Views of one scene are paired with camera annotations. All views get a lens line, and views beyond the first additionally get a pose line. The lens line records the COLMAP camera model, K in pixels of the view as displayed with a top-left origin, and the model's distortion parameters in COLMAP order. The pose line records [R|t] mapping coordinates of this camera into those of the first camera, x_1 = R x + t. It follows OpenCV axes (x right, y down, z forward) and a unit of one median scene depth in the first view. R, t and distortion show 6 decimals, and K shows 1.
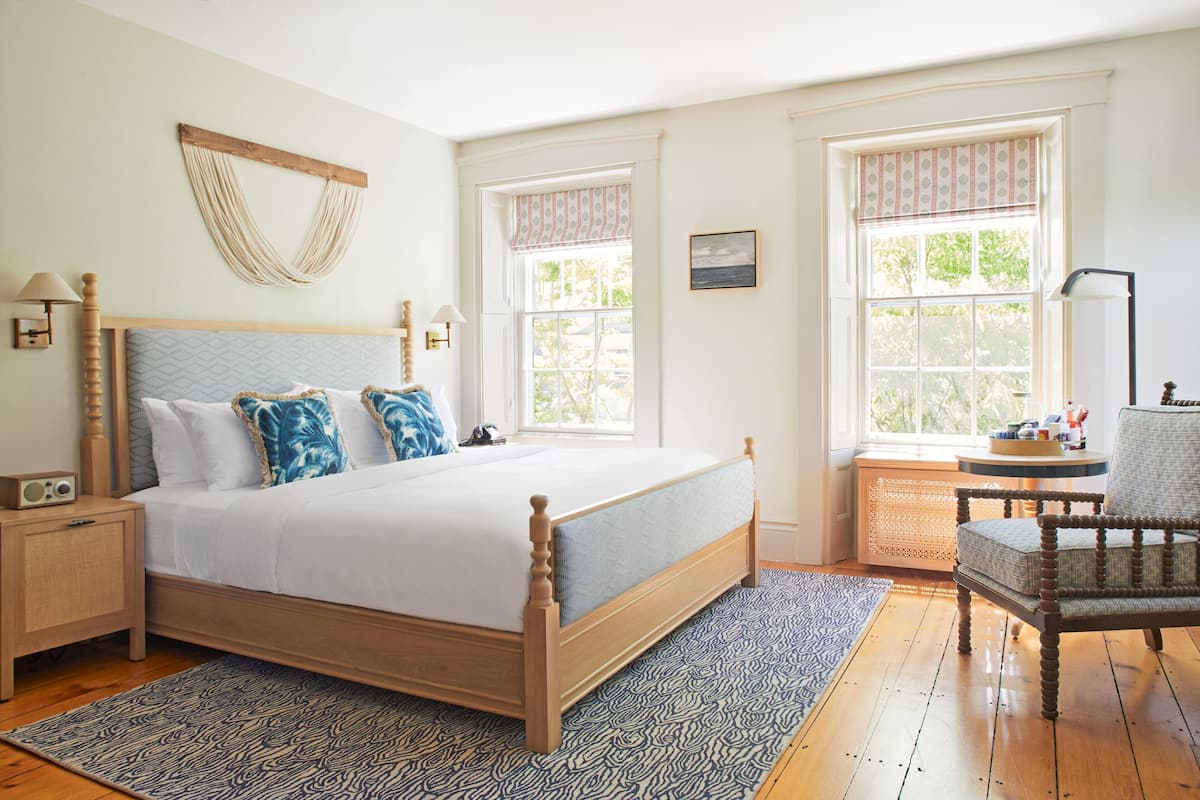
lens RADIAL K [[822.1, 0, 600.0], [0, 822.1, 400.0], [0, 0, 1]] dist [-0.000052, -0.000302]
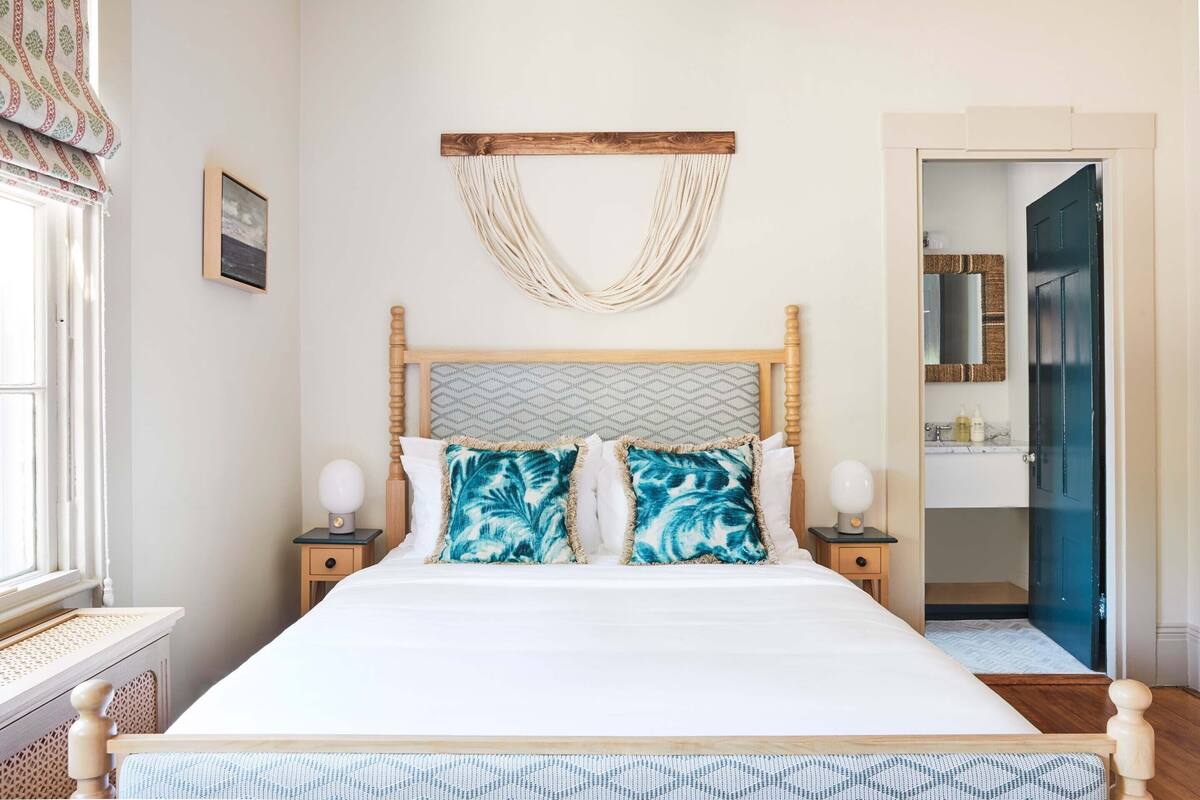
lens RADIAL K [[822.1, 0, 600.0], [0, 822.1, 400.0], [0, 0, 1]] dist [-0.000052, -0.000302]
pose [[0.472857, 0.015454, -0.881004, 0.348274], [-0.039300, 0.999221, -0.003566, -0.048922], [0.880262, 0.036310, 0.473096, 0.710498]]
